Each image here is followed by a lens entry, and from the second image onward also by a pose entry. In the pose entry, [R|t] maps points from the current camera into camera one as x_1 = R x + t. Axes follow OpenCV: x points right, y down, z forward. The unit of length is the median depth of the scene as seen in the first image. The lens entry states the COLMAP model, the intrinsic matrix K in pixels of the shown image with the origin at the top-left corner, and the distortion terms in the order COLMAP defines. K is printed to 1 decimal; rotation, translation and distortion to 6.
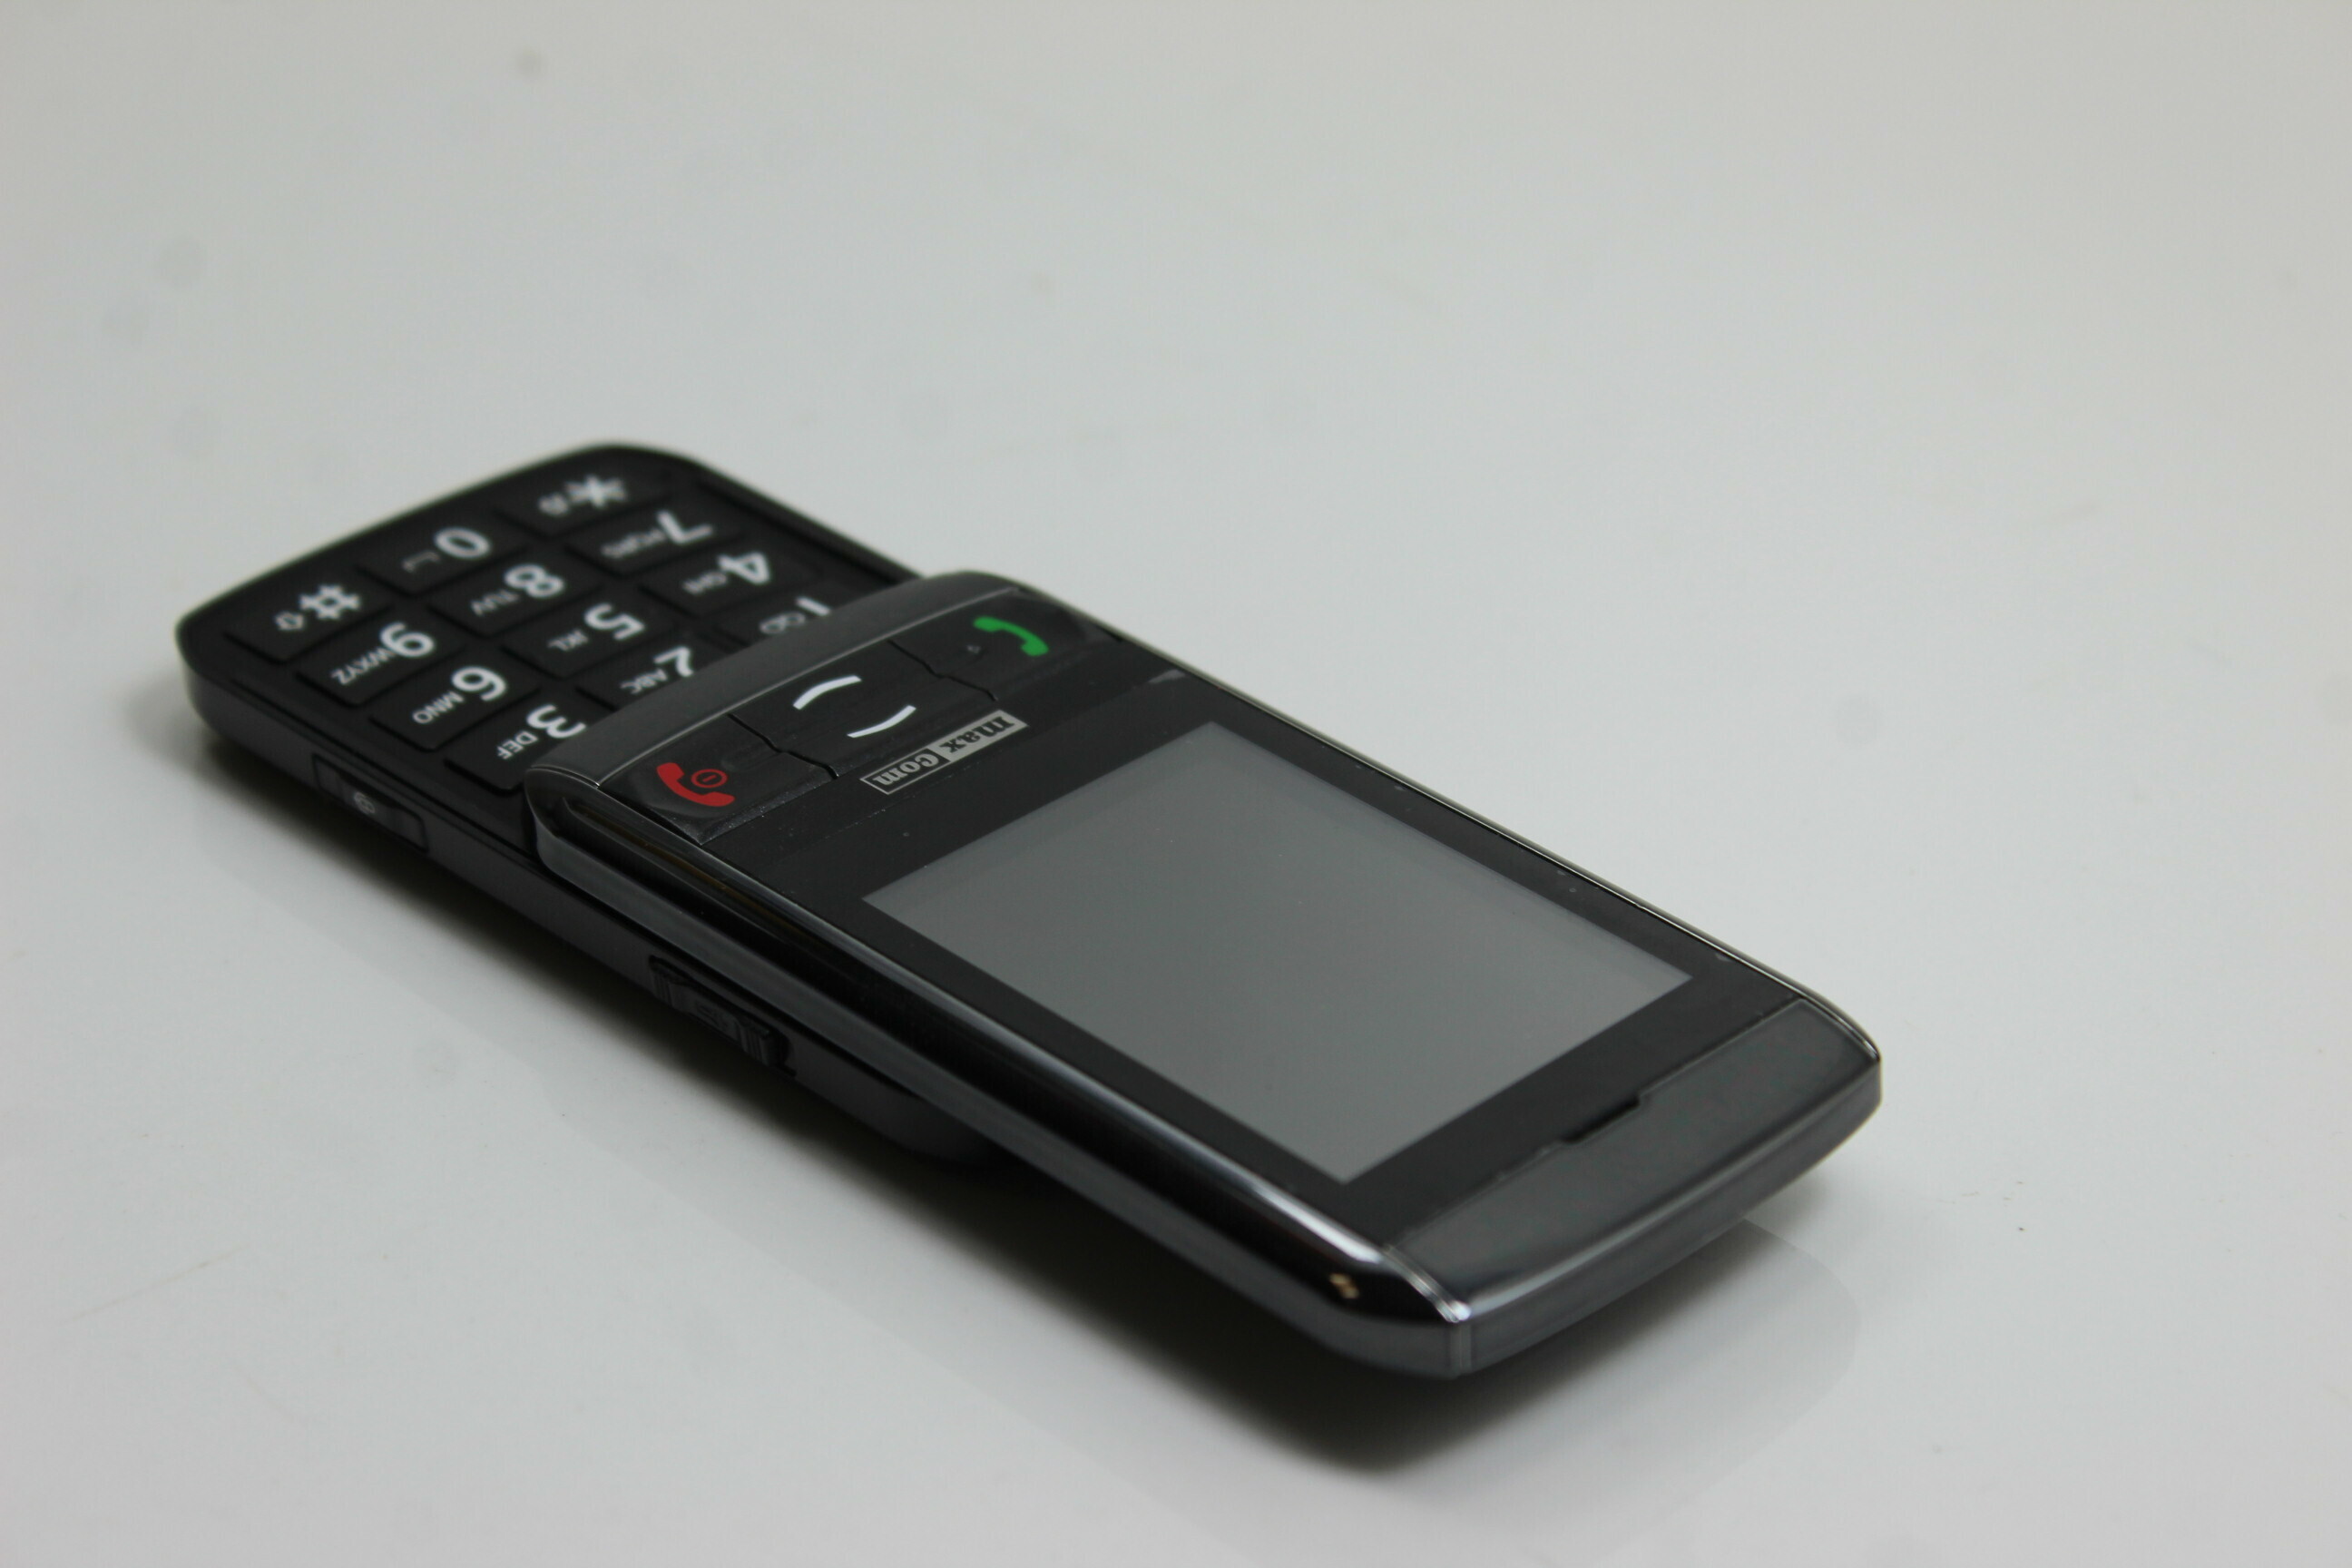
lens RADIAL K [[5476.2, 0, 1176.0], [0, 5476.2, 784.0], [0, 0, 1]] dist [0.028357, 0.419176]
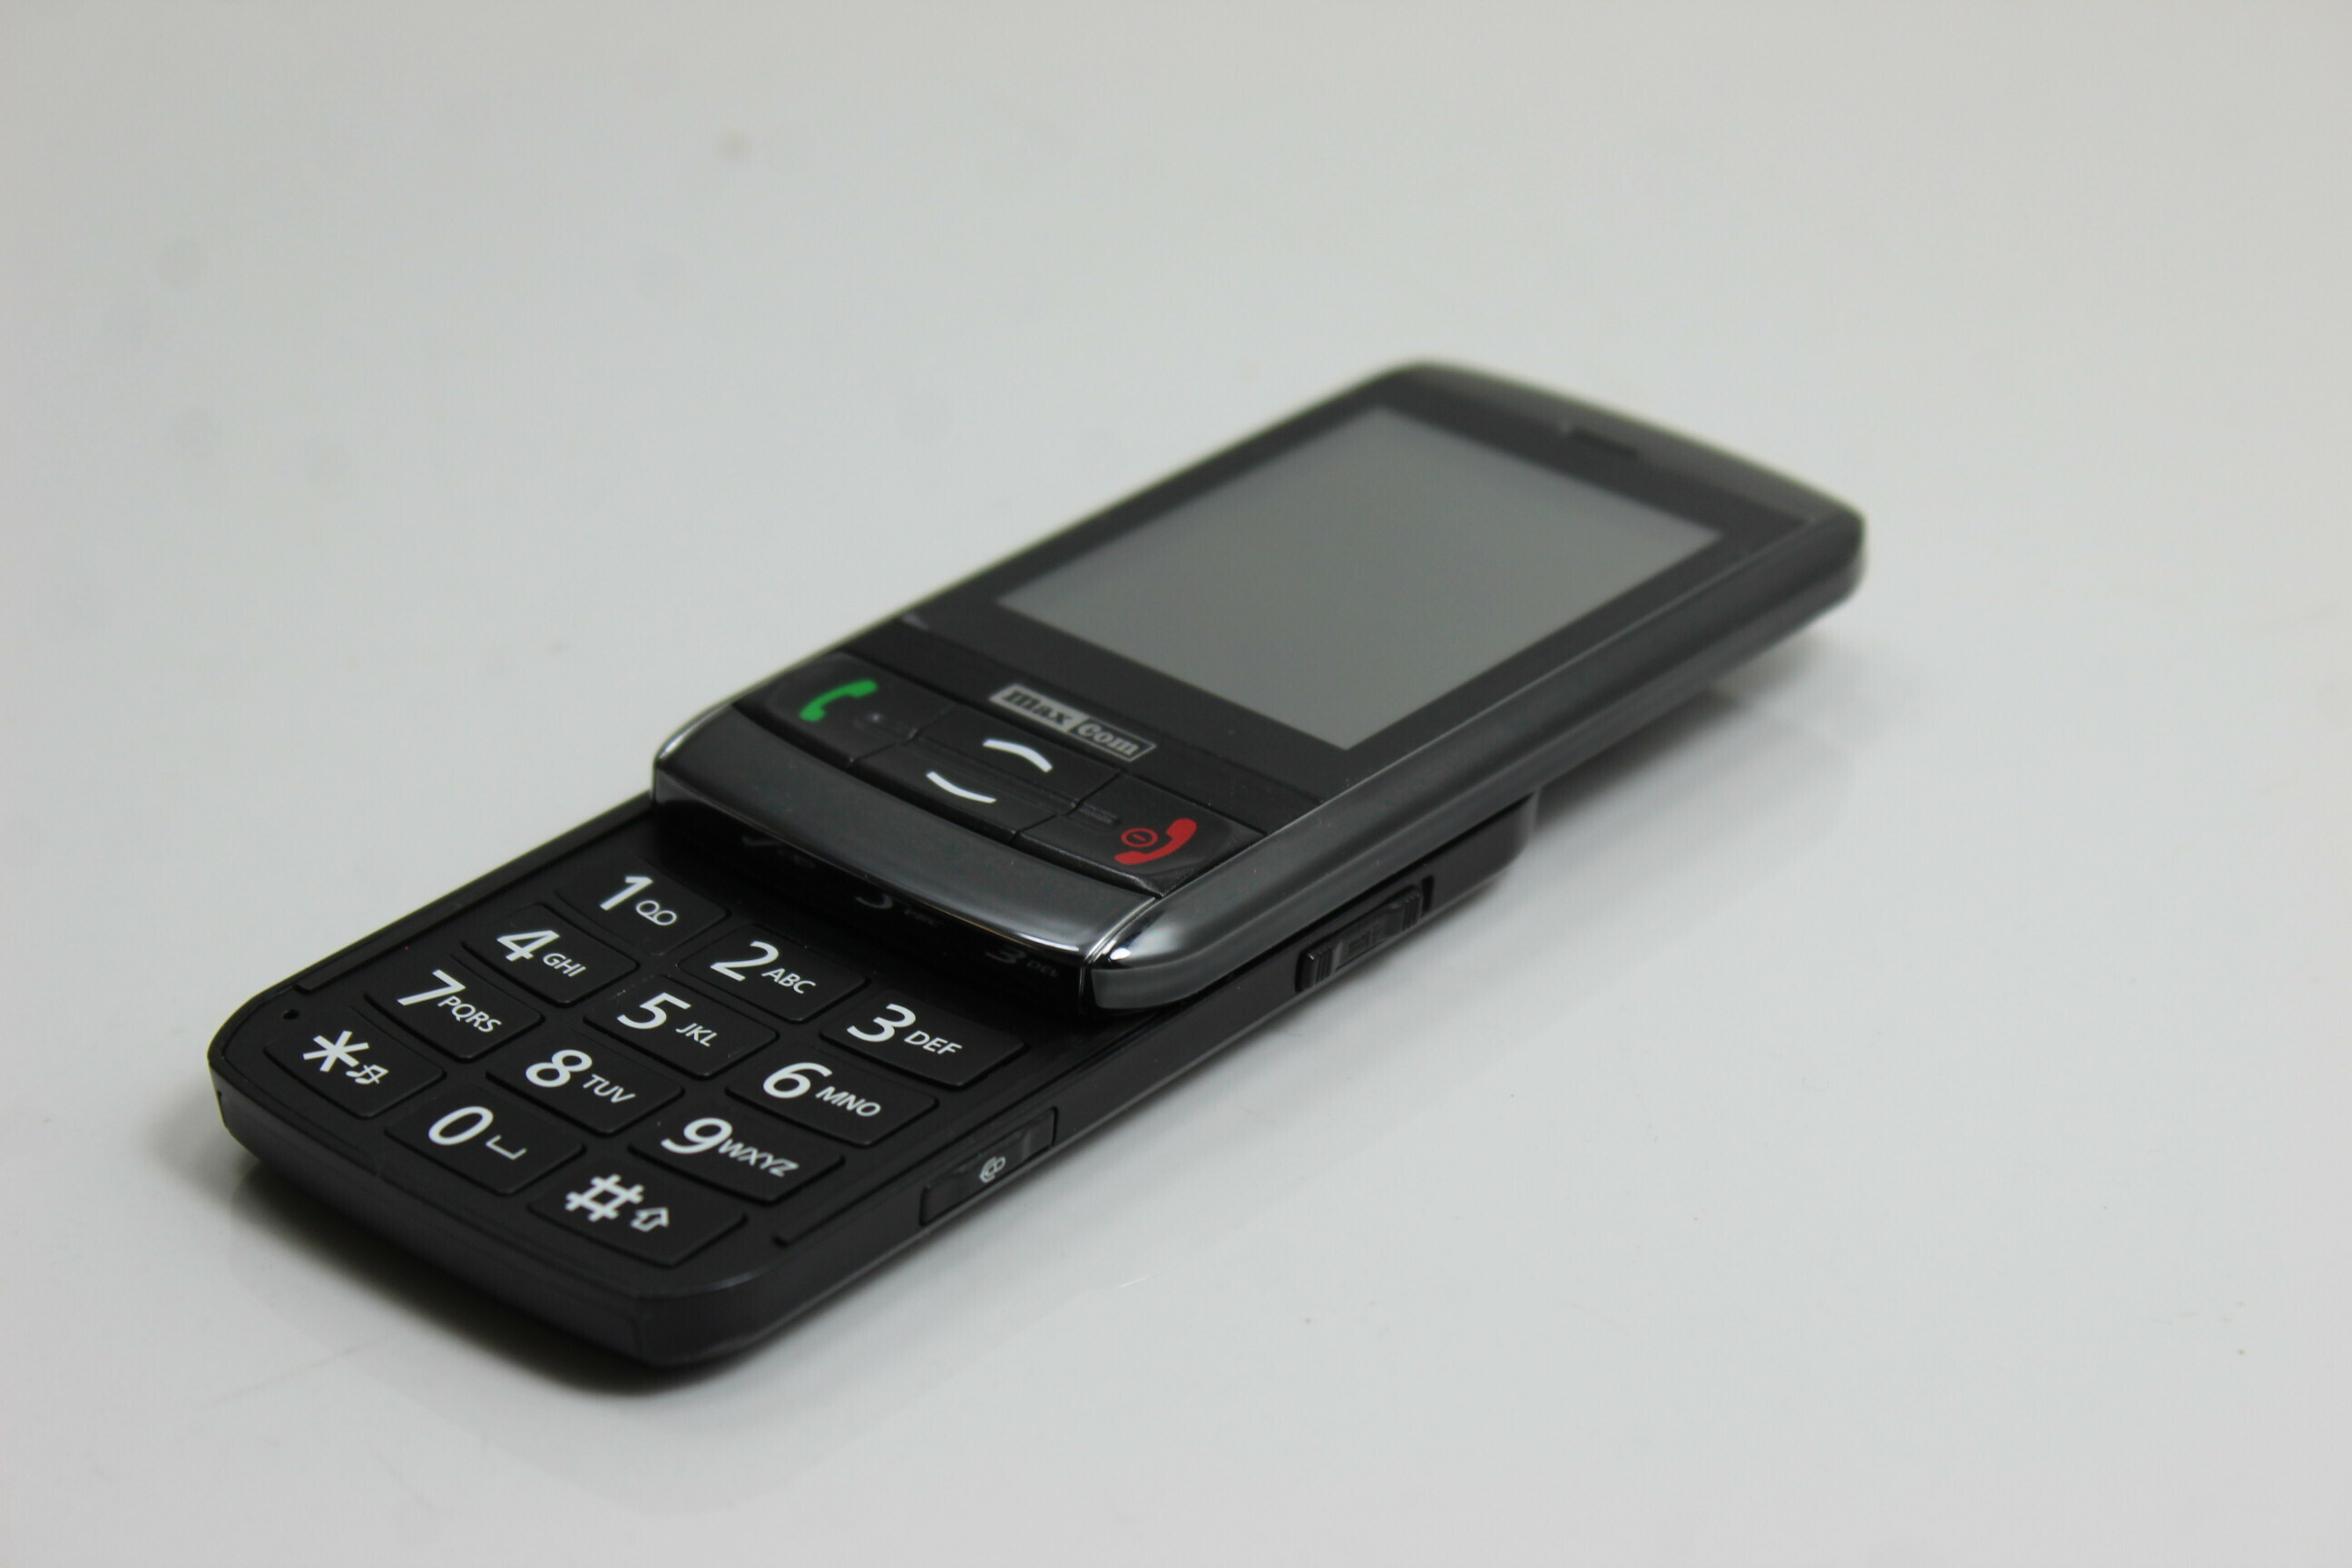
lens RADIAL K [[5476.2, 0, 1176.0], [0, 5476.2, 784.0], [0, 0, 1]] dist [0.028357, 0.419176]
pose [[-0.066863, -0.505207, 0.860404, -0.859263], [0.519777, 0.718445, 0.462244, -0.425322], [-0.851682, 0.478125, 0.214557, 0.726763]]
